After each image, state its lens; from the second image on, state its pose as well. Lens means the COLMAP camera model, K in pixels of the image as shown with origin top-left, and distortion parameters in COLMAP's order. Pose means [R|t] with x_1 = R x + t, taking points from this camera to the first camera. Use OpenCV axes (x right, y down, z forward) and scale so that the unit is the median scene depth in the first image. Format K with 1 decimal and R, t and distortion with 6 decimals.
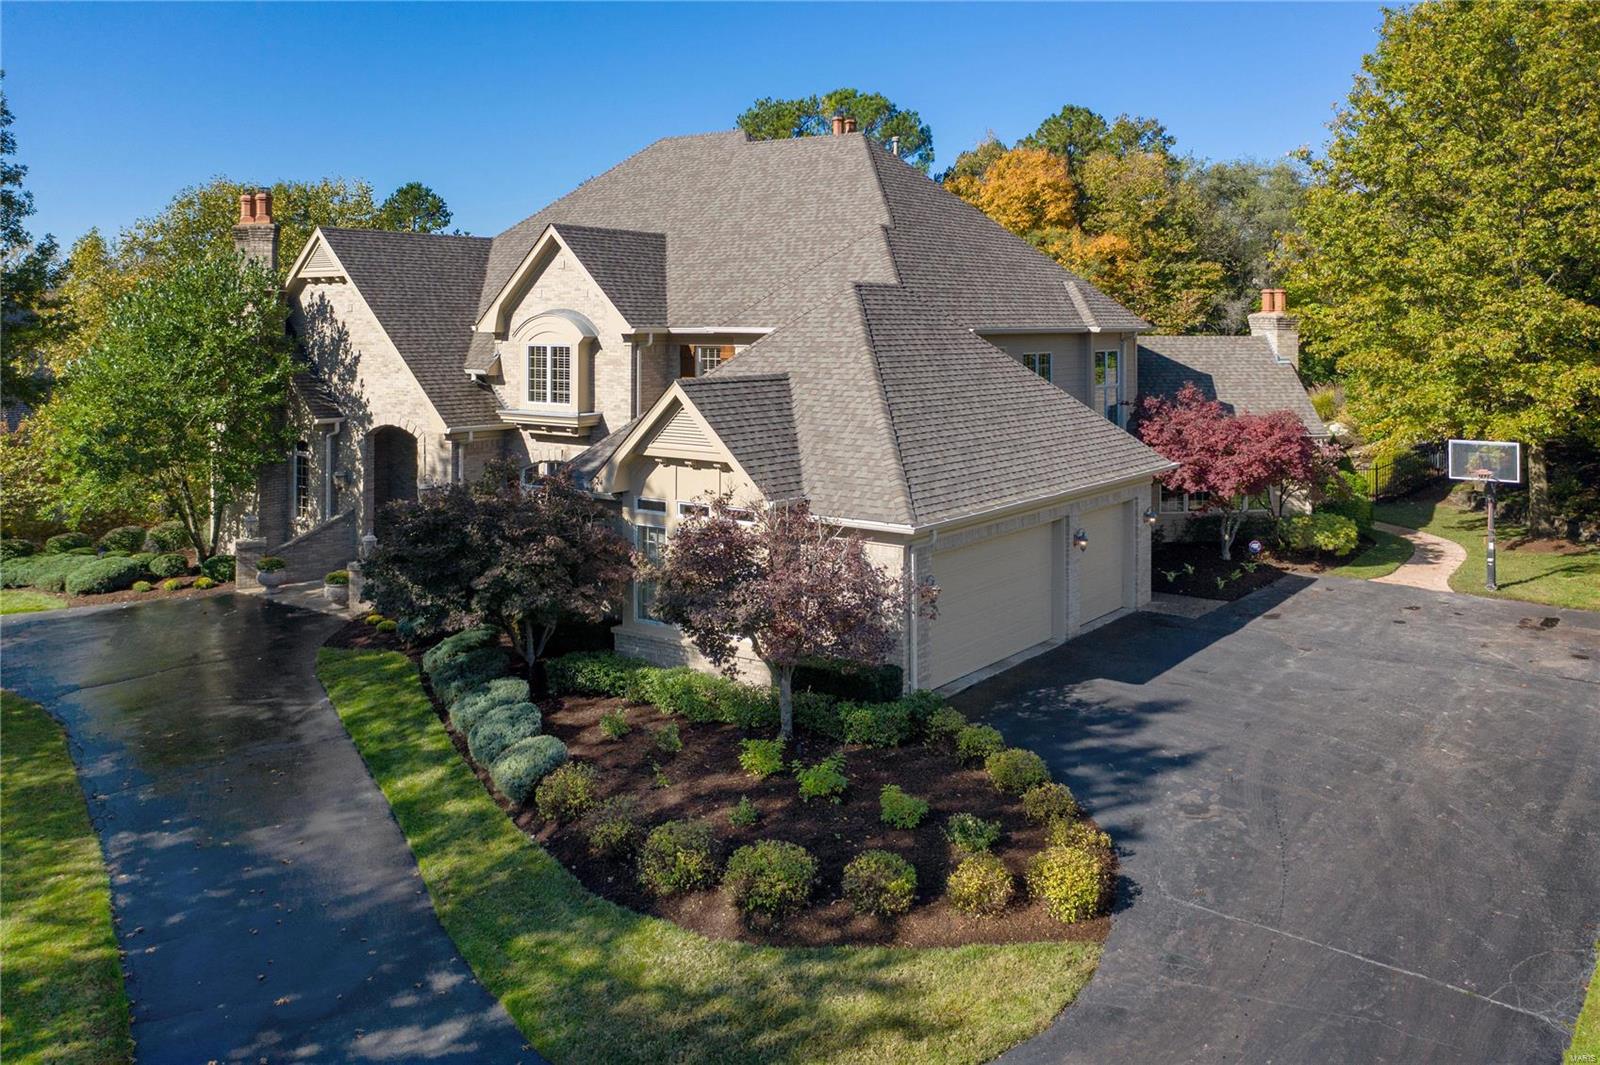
lens RADIAL K [[1284.5, 0, 806.0], [0, 1284.5, 454.5], [0, 0, 1]] dist [-0.015974, -0.003441]
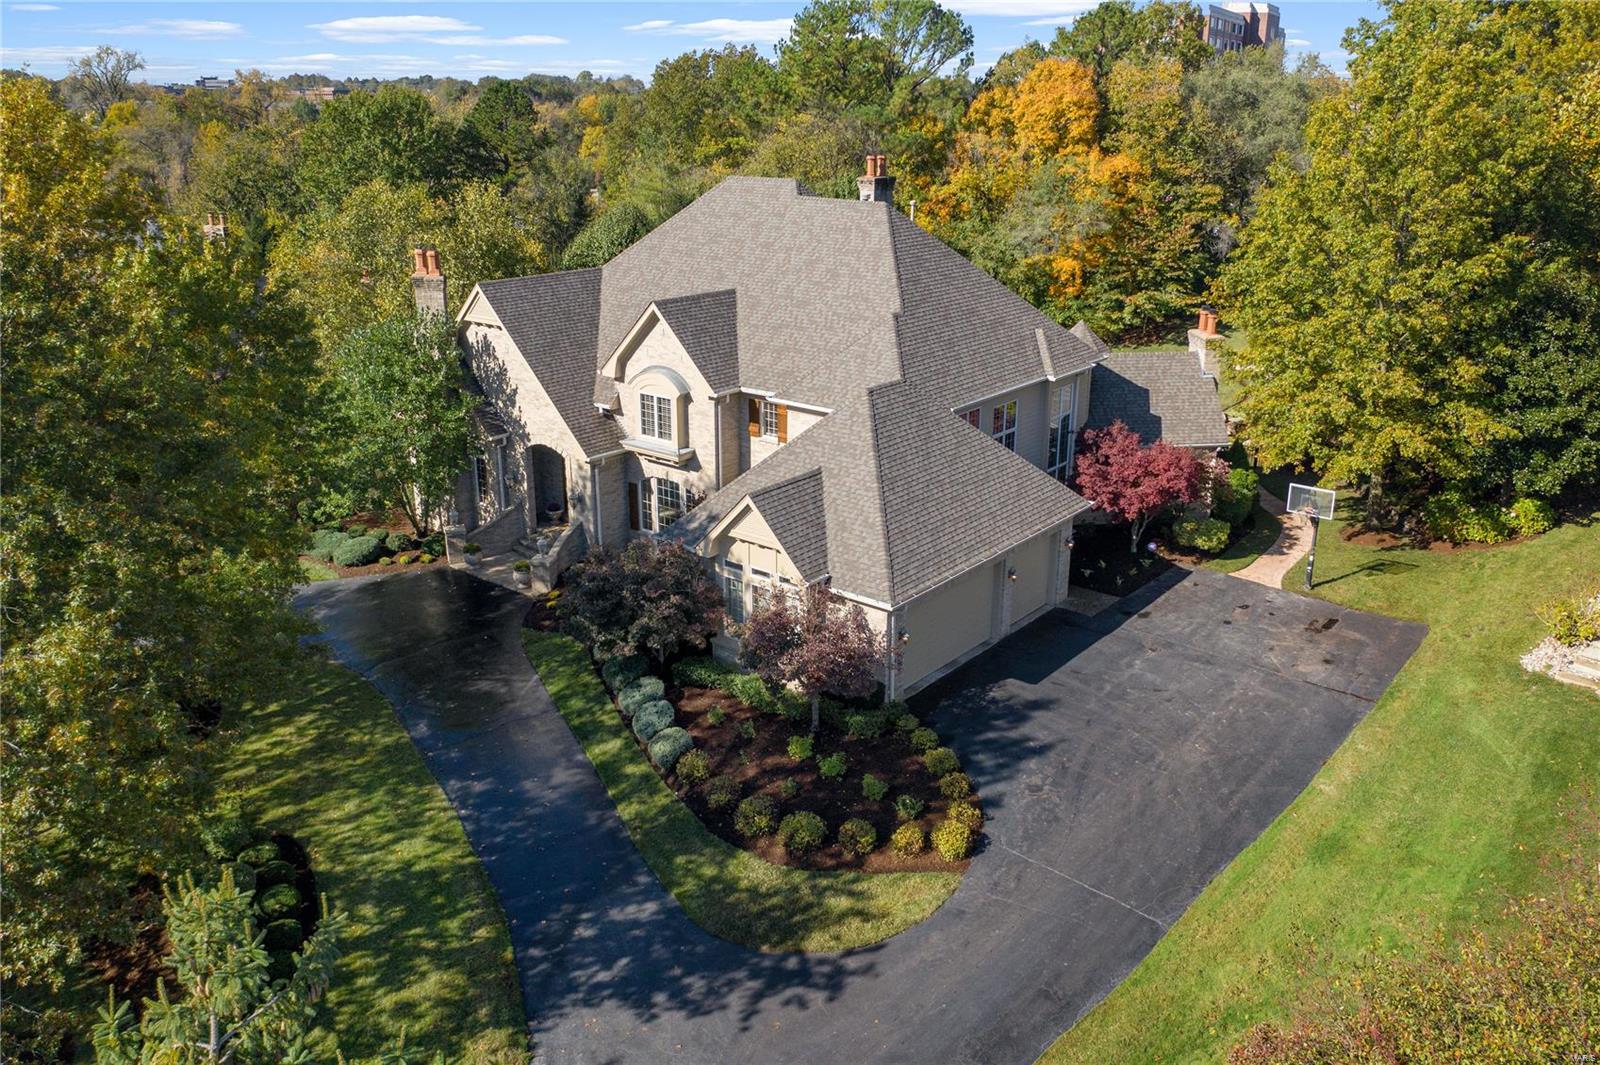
lens RADIAL K [[1262.4, 0, 795.2], [0, 1262.4, 531.7], [0, 0, 1]] dist [-0.014807, -0.004217]
pose [[0.998370, 0.009433, -0.056294, 0.043298], [0.004912, 0.968391, 0.249387, -0.392299], [0.056867, -0.249257, 0.966766, -0.497117]]
